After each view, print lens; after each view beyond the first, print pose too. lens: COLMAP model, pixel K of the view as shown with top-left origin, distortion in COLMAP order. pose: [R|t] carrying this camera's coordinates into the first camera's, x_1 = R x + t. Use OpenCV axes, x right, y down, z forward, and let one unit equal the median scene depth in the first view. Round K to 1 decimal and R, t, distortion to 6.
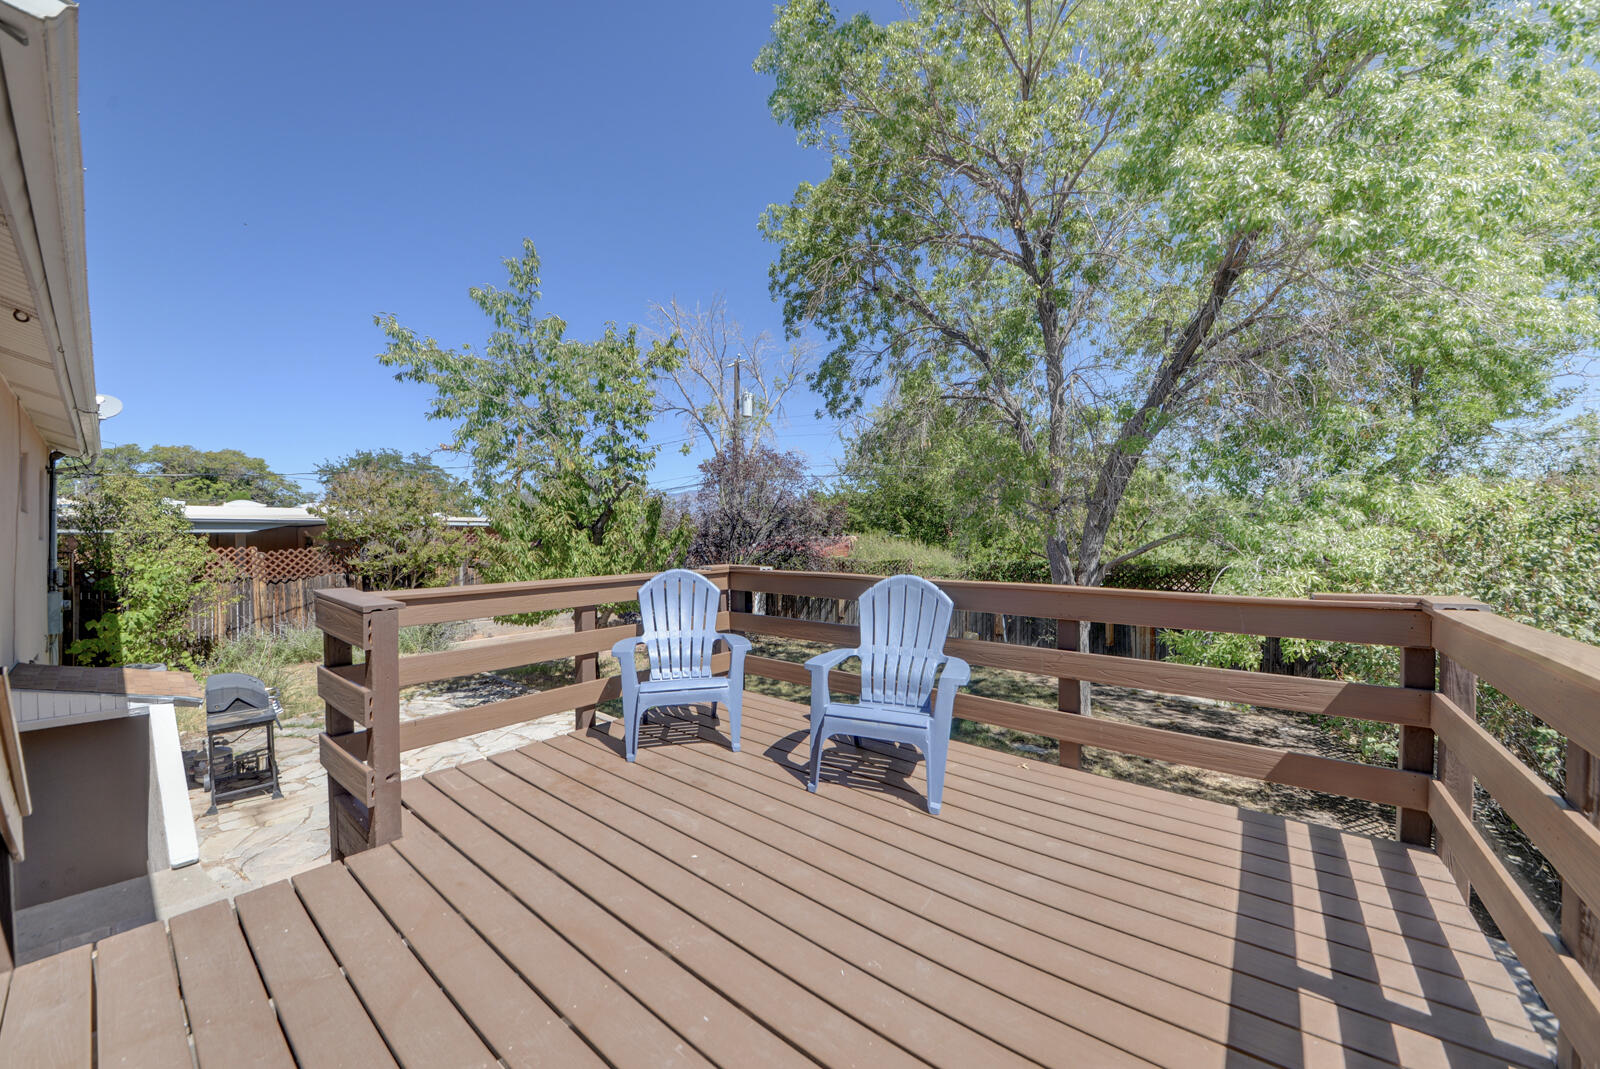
lens RADIAL K [[575.8, 0, 800.0], [0, 575.8, 534.5], [0, 0, 1]] dist [-0.000256, -0.005870]
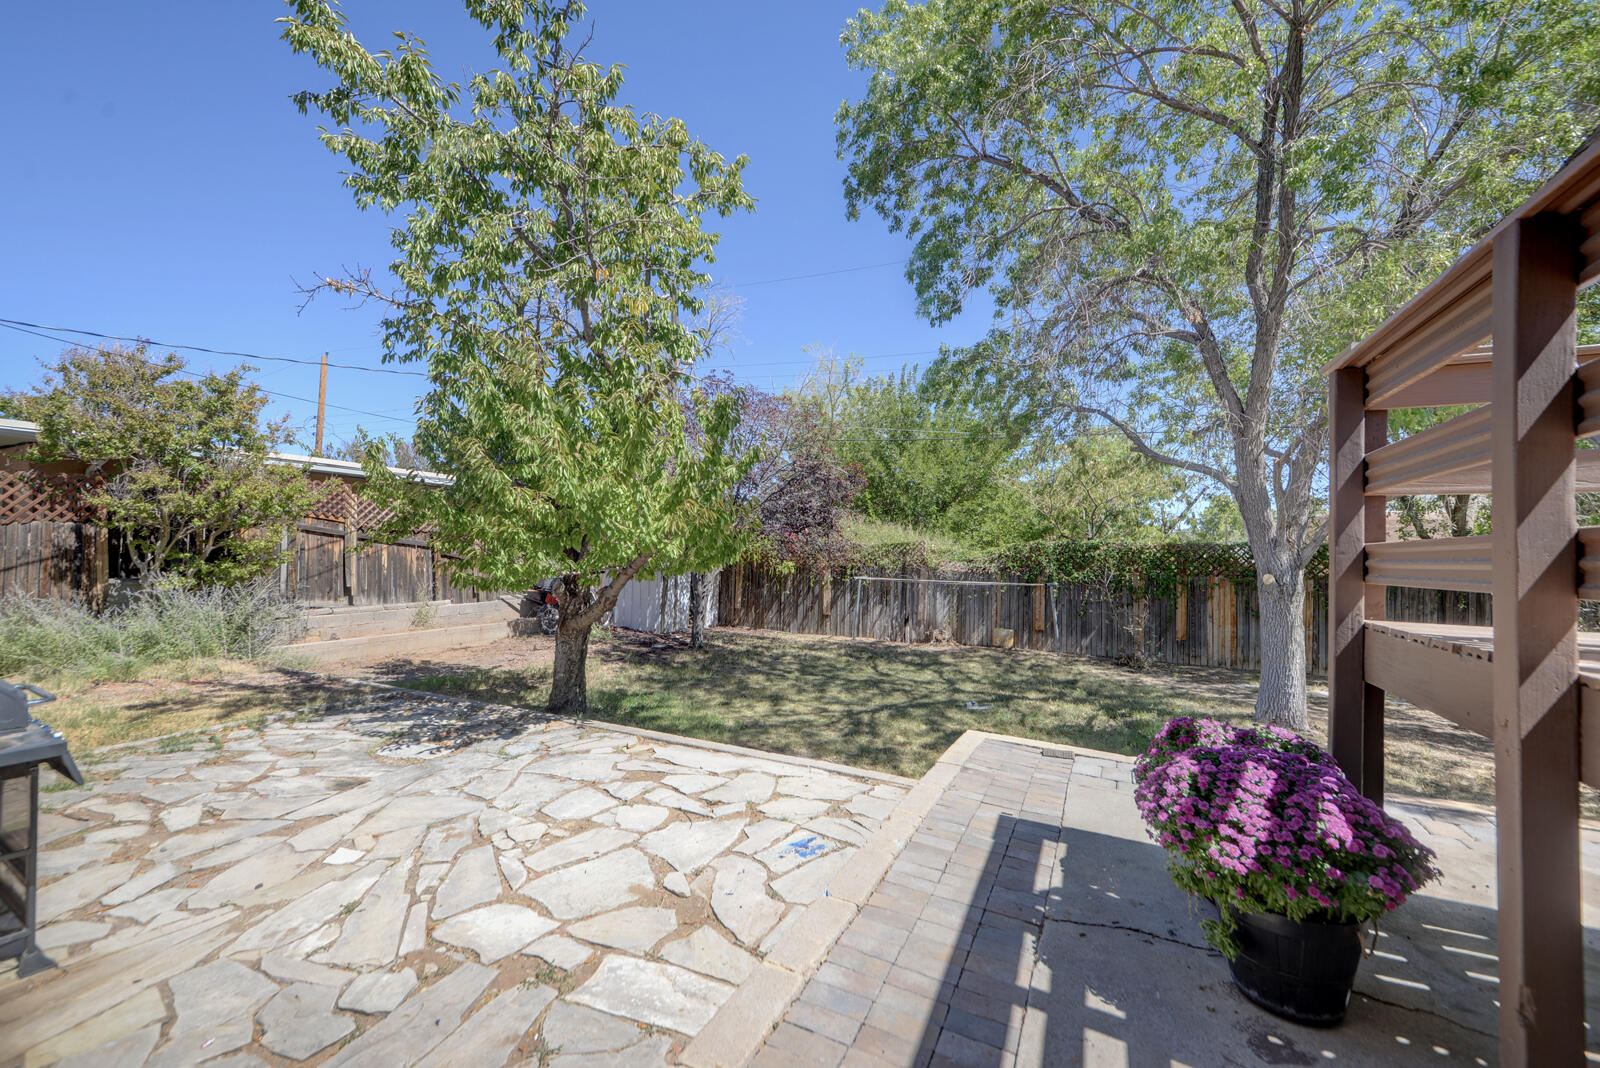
lens RADIAL K [[644.2, 0, 800.0], [0, 644.2, 534.0], [0, 0, 1]] dist [0.018032, -0.000073]
pose [[0.973774, 0.028768, 0.225693, -0.246032], [-0.024303, 0.999451, -0.022534, 0.078902], [-0.226217, 0.016458, 0.973938, 0.211282]]
